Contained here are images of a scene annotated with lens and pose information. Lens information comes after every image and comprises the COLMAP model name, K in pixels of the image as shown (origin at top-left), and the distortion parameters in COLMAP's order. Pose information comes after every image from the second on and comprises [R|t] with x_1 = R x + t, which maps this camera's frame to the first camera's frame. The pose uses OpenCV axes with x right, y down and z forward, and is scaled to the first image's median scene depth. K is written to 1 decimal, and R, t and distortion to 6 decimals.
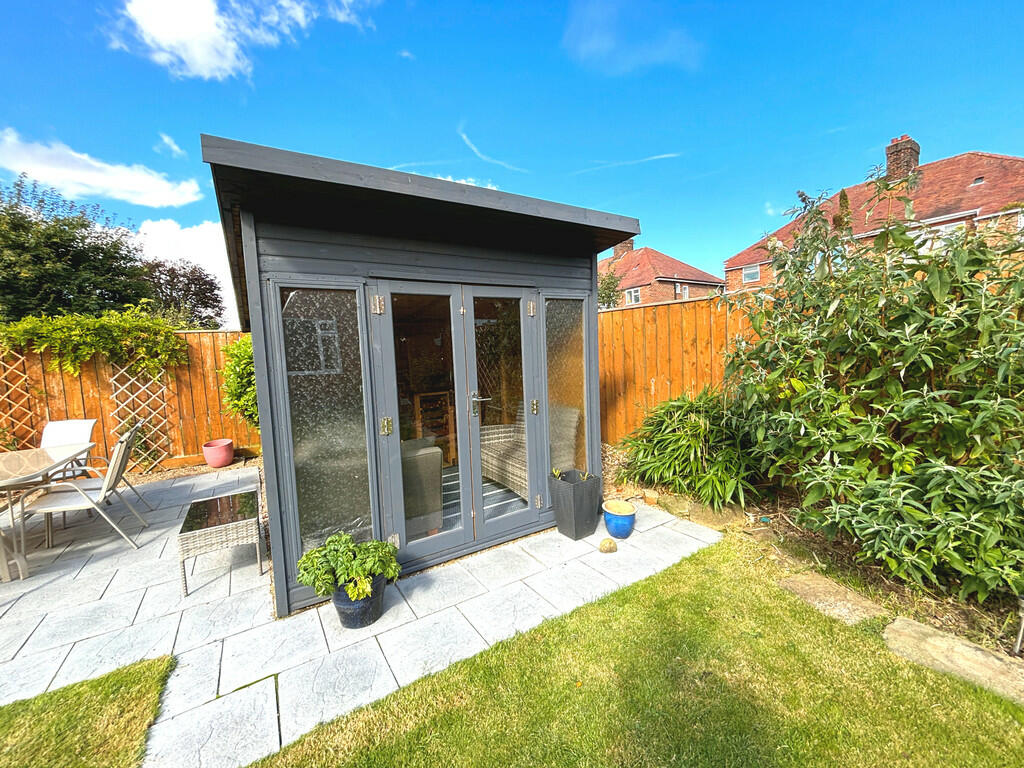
lens RADIAL K [[410.9, 0, 509.4], [0, 410.9, 379.9], [0, 0, 1]] dist [0.008860, 0.000169]
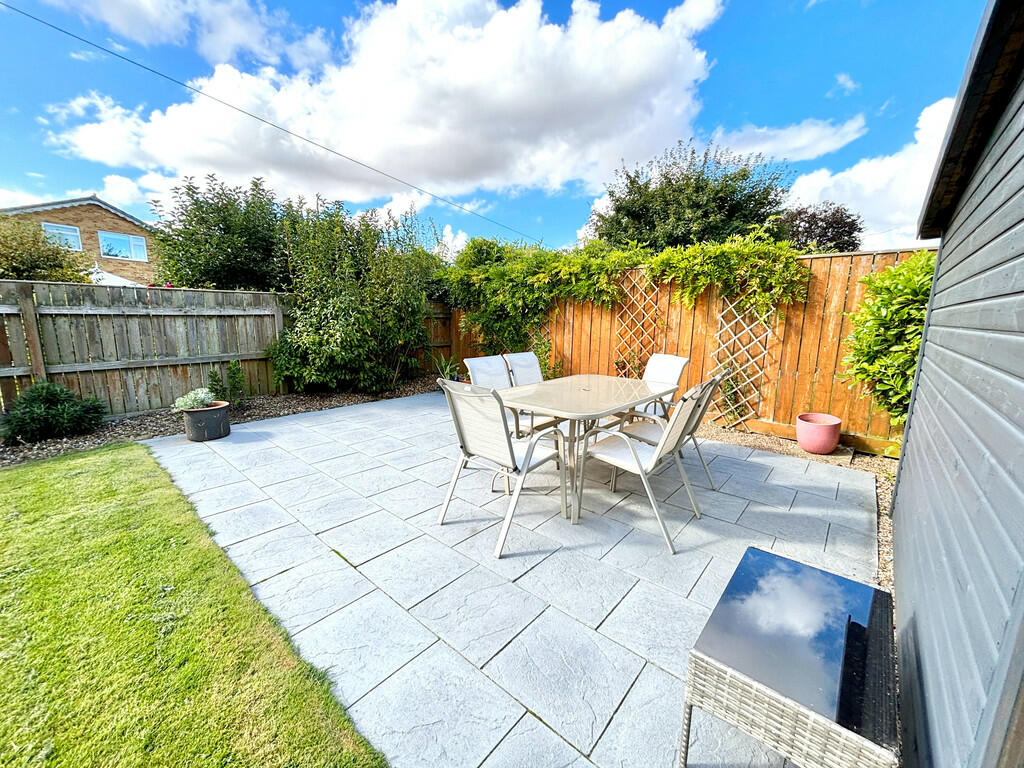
lens RADIAL K [[410.9, 0, 509.9], [0, 410.9, 377.9], [0, 0, 1]] dist [0.008860, 0.000169]
pose [[0.288130, 0.207653, -0.934805, -0.230676], [-0.105883, 0.977128, 0.184419, 0.013492], [0.951719, 0.045843, 0.303527, 0.303381]]
